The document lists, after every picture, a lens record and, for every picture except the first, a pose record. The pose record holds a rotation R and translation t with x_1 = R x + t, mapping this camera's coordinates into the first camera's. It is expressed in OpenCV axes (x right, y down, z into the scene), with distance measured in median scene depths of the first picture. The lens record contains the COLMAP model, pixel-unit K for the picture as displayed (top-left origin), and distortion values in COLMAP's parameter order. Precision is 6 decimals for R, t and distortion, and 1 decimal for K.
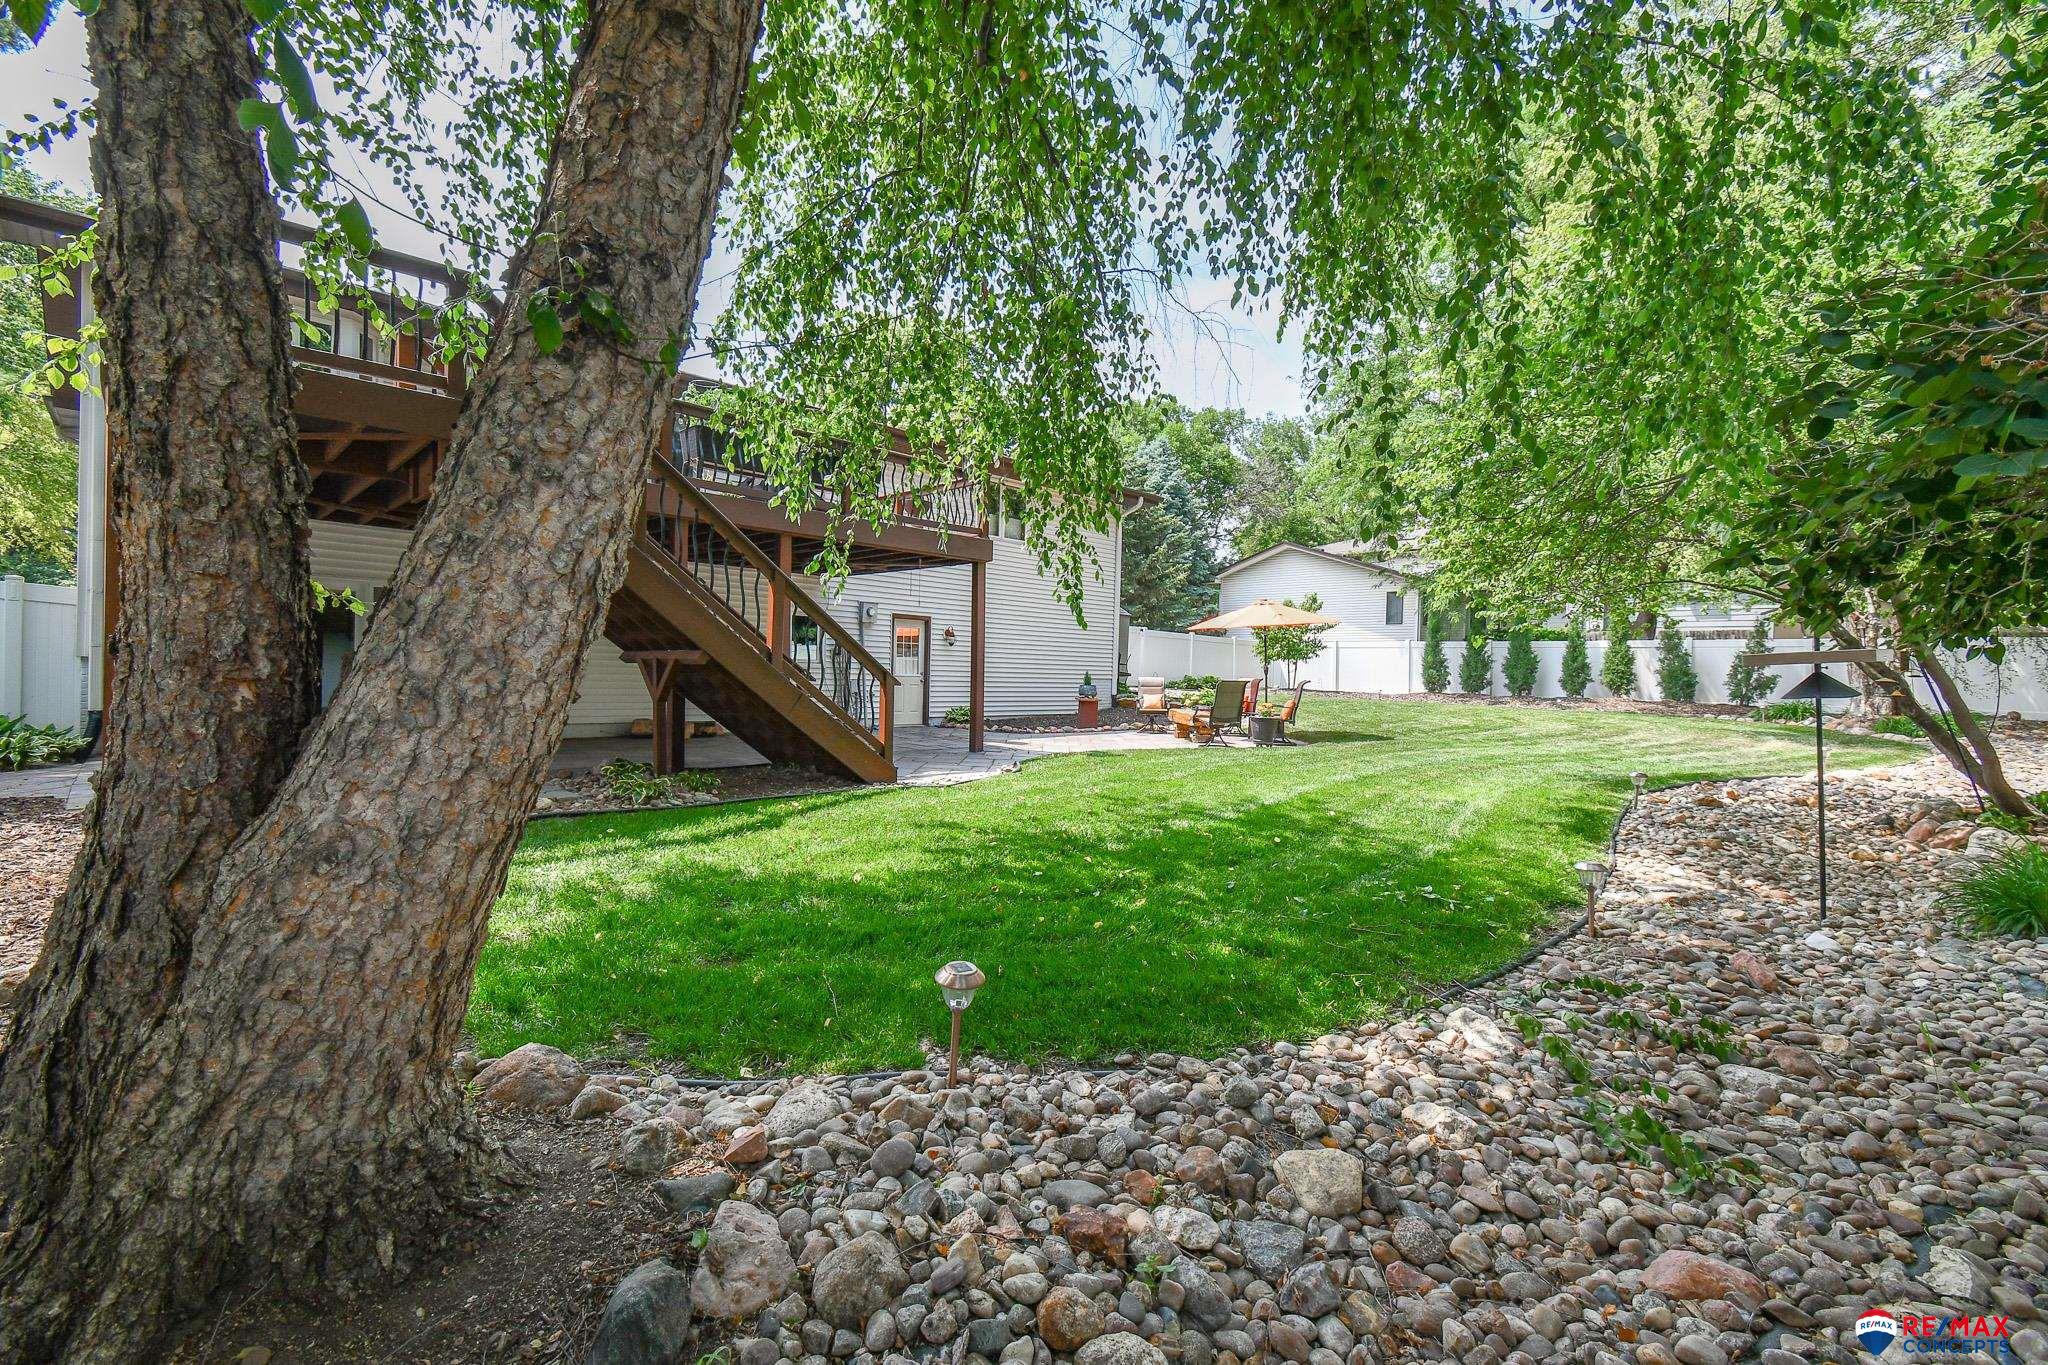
lens RADIAL K [[883.7, 0, 1023.7], [0, 883.7, 681.4], [0, 0, 1]] dist [0.032995, -0.018123]
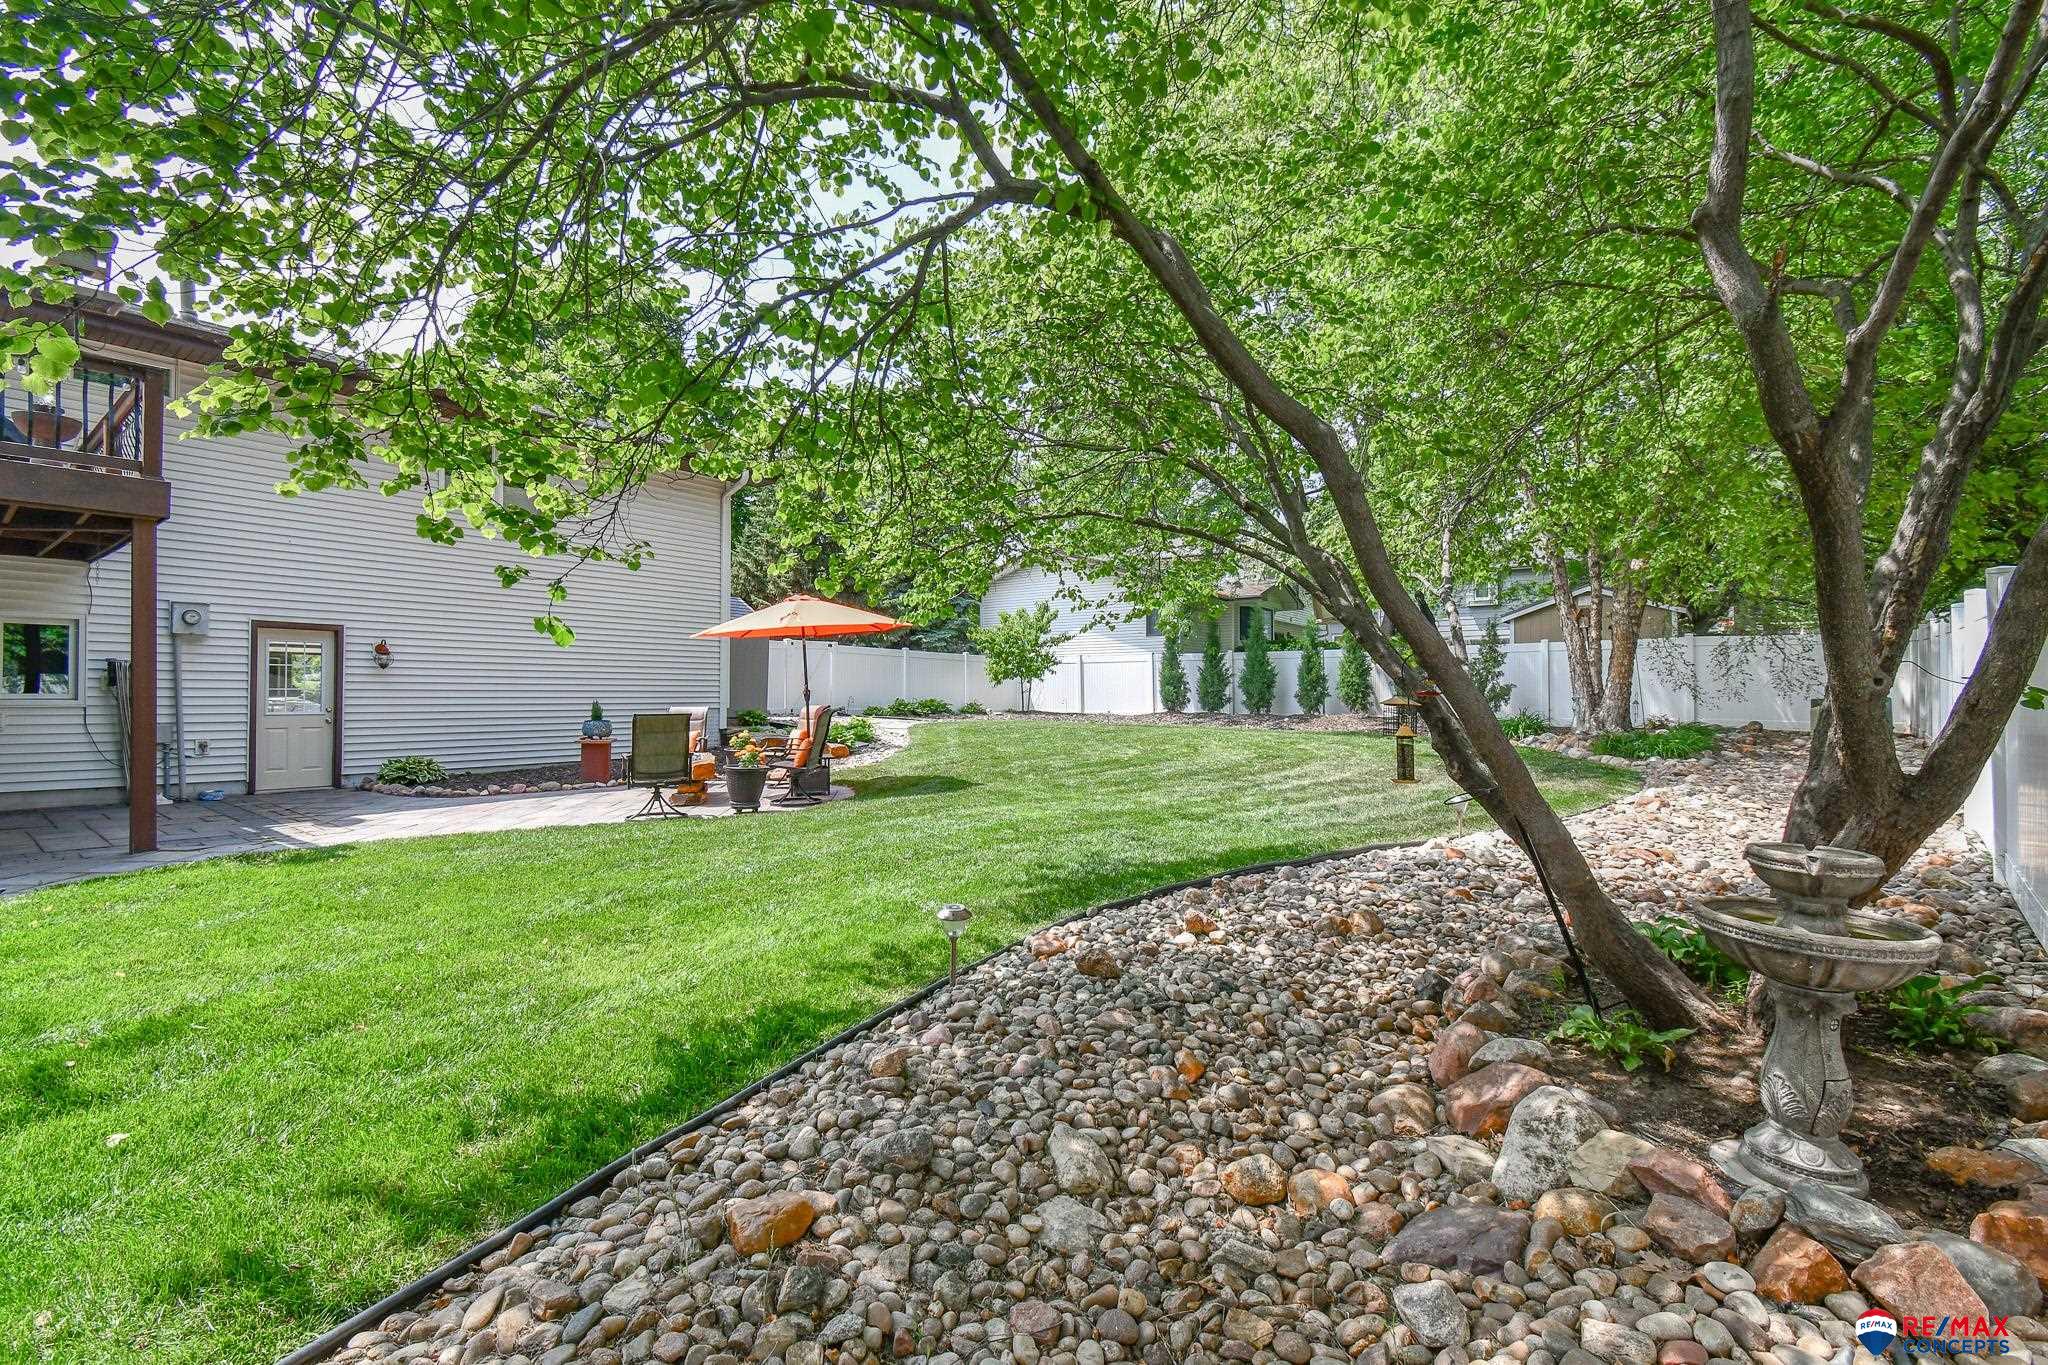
lens RADIAL K [[883.7, 0, 1021.5], [0, 883.7, 683.4], [0, 0, 1]] dist [0.032995, -0.018123]
pose [[0.989656, -0.021434, 0.141848, 0.210944], [0.024485, 0.999504, -0.019794, -0.002149], [-0.141354, 0.023063, 0.989690, 0.177367]]
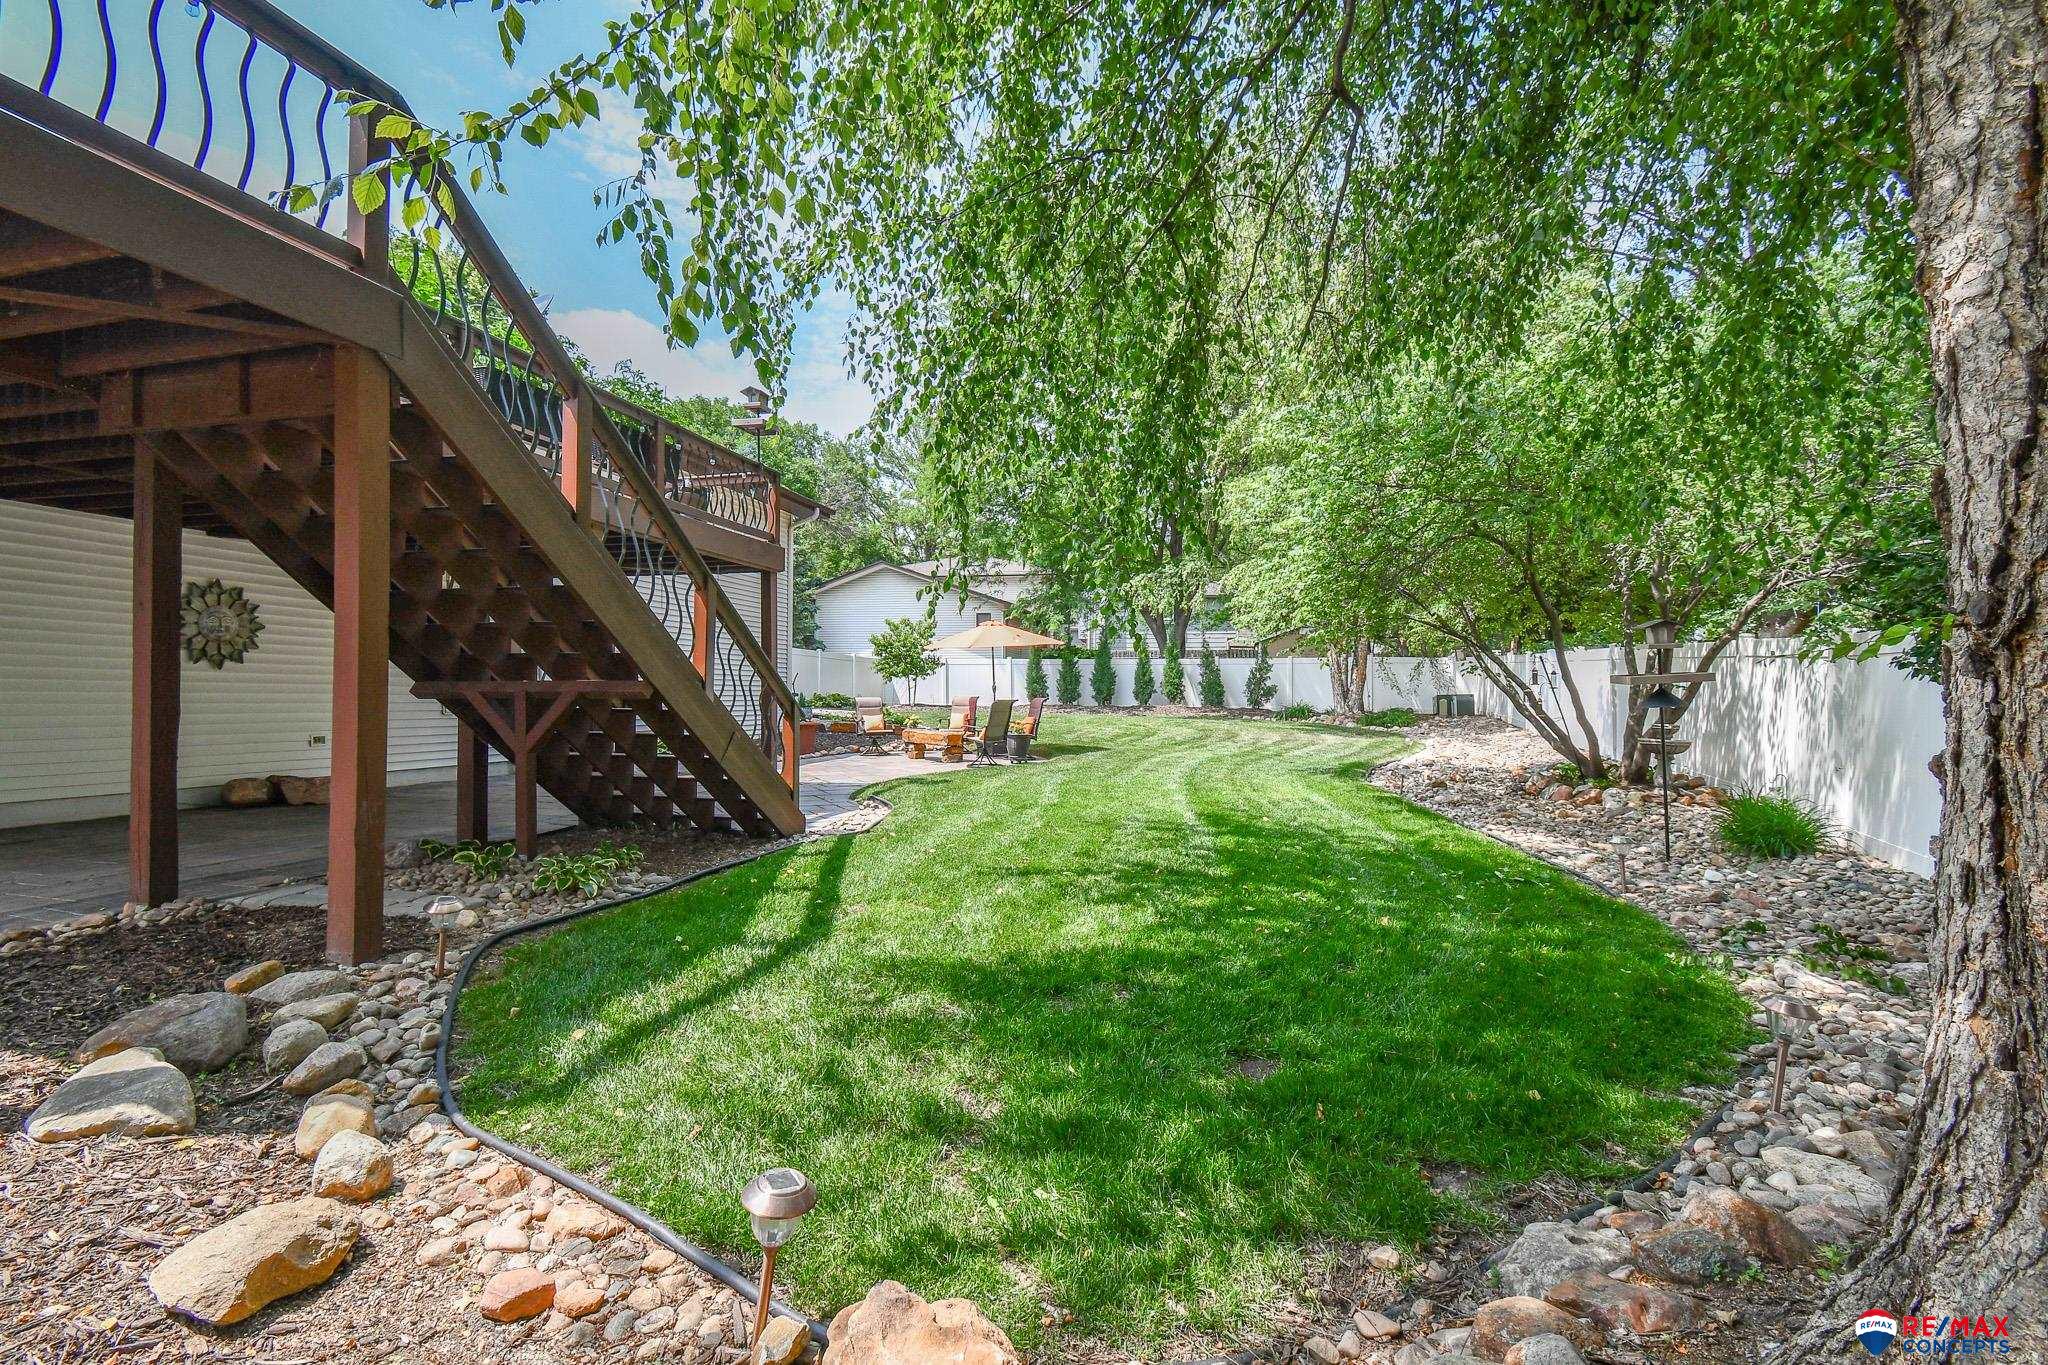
lens RADIAL K [[883.7, 0, 1023.6], [0, 883.7, 687.5], [0, 0, 1]] dist [0.032995, -0.018123]
pose [[0.854899, -0.016878, 0.518520, -0.144667], [0.021554, 0.999763, -0.002993, -0.006401], [-0.518347, 0.013734, 0.855060, 0.056287]]
